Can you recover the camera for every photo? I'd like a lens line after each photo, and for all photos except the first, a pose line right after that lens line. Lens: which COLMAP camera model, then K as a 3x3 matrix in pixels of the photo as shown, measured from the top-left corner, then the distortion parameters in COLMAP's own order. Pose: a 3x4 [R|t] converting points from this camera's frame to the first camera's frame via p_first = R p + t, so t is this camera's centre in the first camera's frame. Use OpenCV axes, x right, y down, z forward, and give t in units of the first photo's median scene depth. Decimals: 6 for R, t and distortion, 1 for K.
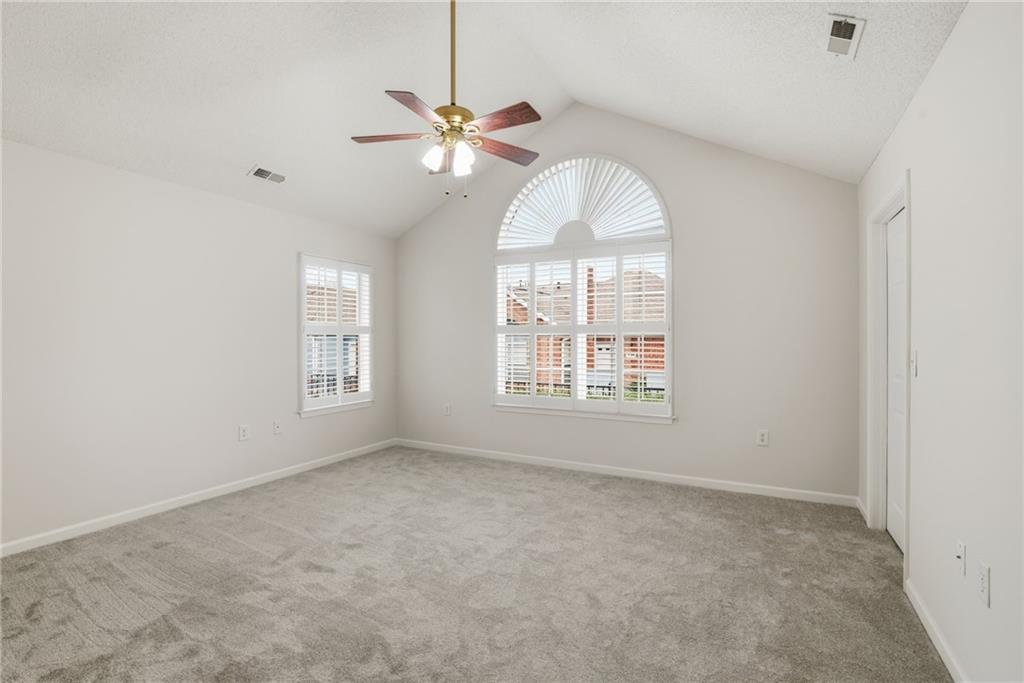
lens RADIAL K [[482.5, 0, 512.7], [0, 482.5, 342.6], [0, 0, 1]] dist [-0.012910, -0.000451]
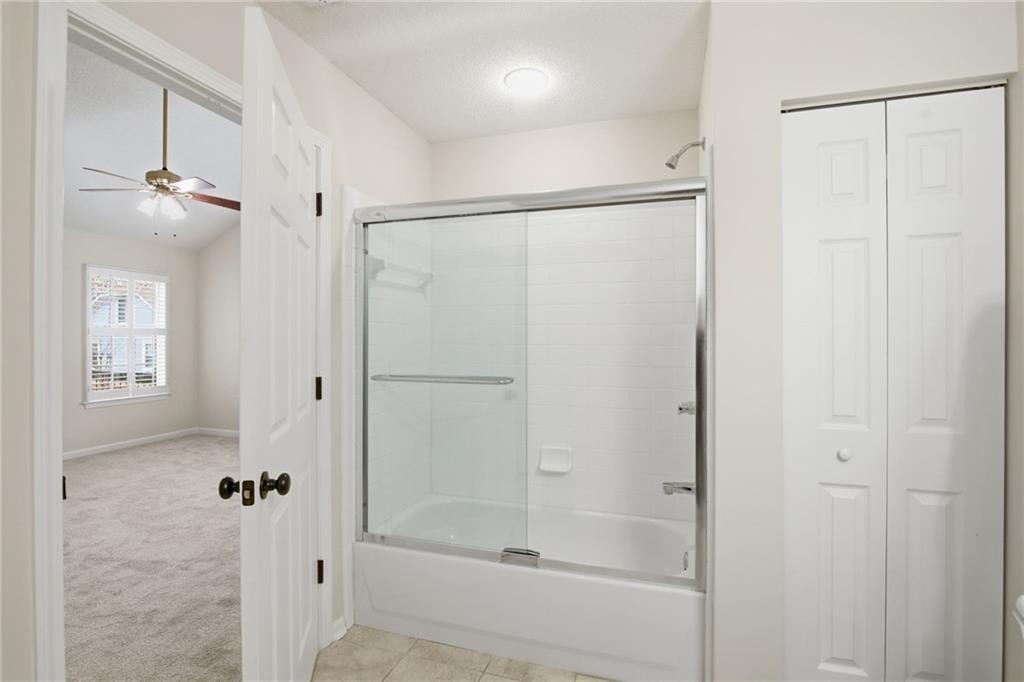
lens RADIAL K [[482.5, 0, 514.1], [0, 482.5, 337.8], [0, 0, 1]] dist [-0.012910, -0.000451]
pose [[0.983607, 0.004707, 0.180264, 0.357094], [-0.002128, 0.999893, -0.014499, 0.003743], [-0.180313, 0.013878, 0.983511, -0.302581]]
